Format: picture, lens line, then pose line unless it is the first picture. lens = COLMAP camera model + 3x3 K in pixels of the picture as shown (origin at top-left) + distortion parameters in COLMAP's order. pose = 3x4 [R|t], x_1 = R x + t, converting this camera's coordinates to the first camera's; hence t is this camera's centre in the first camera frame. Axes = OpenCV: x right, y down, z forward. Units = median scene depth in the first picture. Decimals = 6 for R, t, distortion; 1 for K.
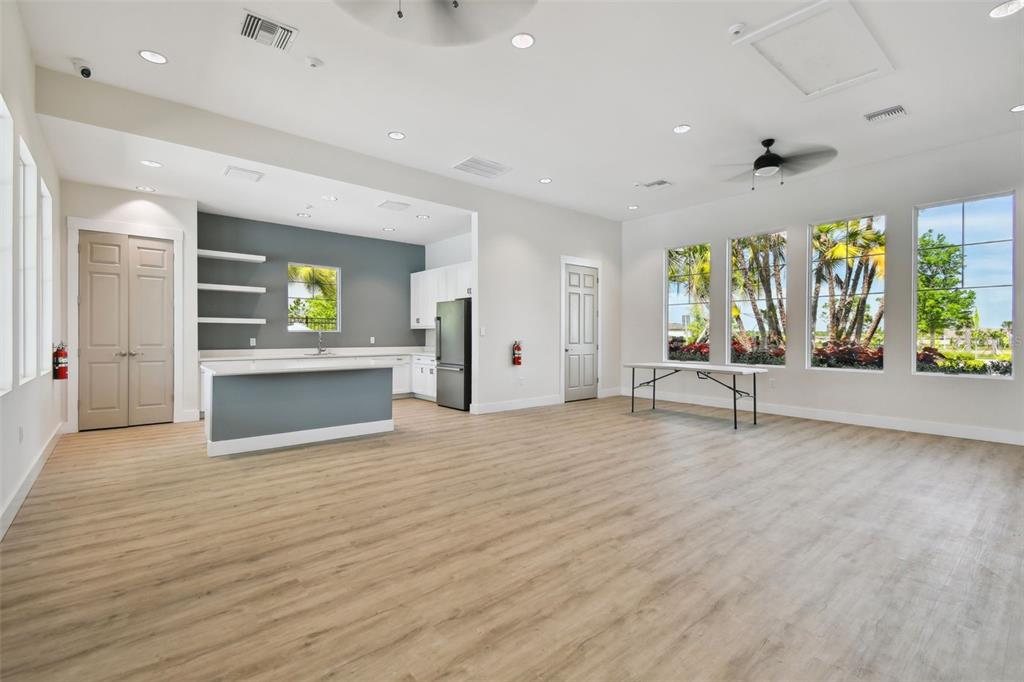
lens RADIAL K [[460.9, 0, 518.4], [0, 460.9, 333.5], [0, 0, 1]] dist [0.000858, 0.000051]
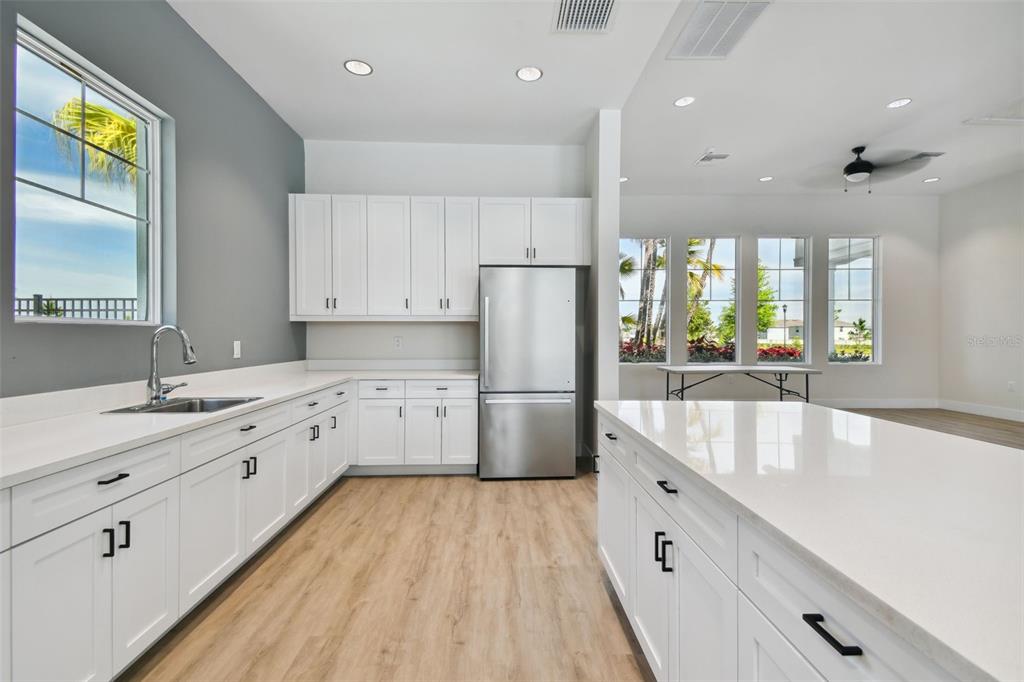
lens RADIAL K [[460.9, 0, 518.4], [0, 460.9, 333.5], [0, 0, 1]] dist [0.000858, 0.000051]
pose [[0.649492, 0.001277, 0.760368, -0.557102], [-0.007943, 0.999955, 0.005105, -0.001813], [-0.760327, -0.009355, 0.649473, 0.701749]]
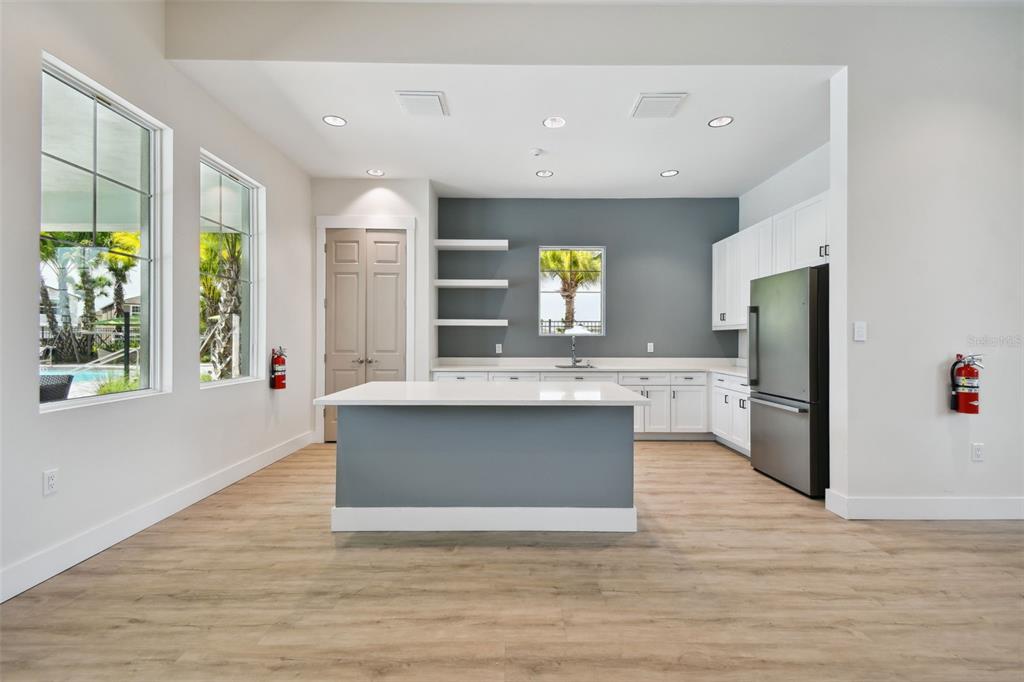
lens RADIAL K [[452.8, 0, 512.0], [0, 452.8, 341.0], [0, 0, 1]] dist [0.019767, -0.000375]
pose [[0.761278, 0.001683, -0.648424, -0.045051], [0.002415, 0.999982, 0.005430, 0.000928], [0.648422, -0.005700, 0.761260, 0.433456]]
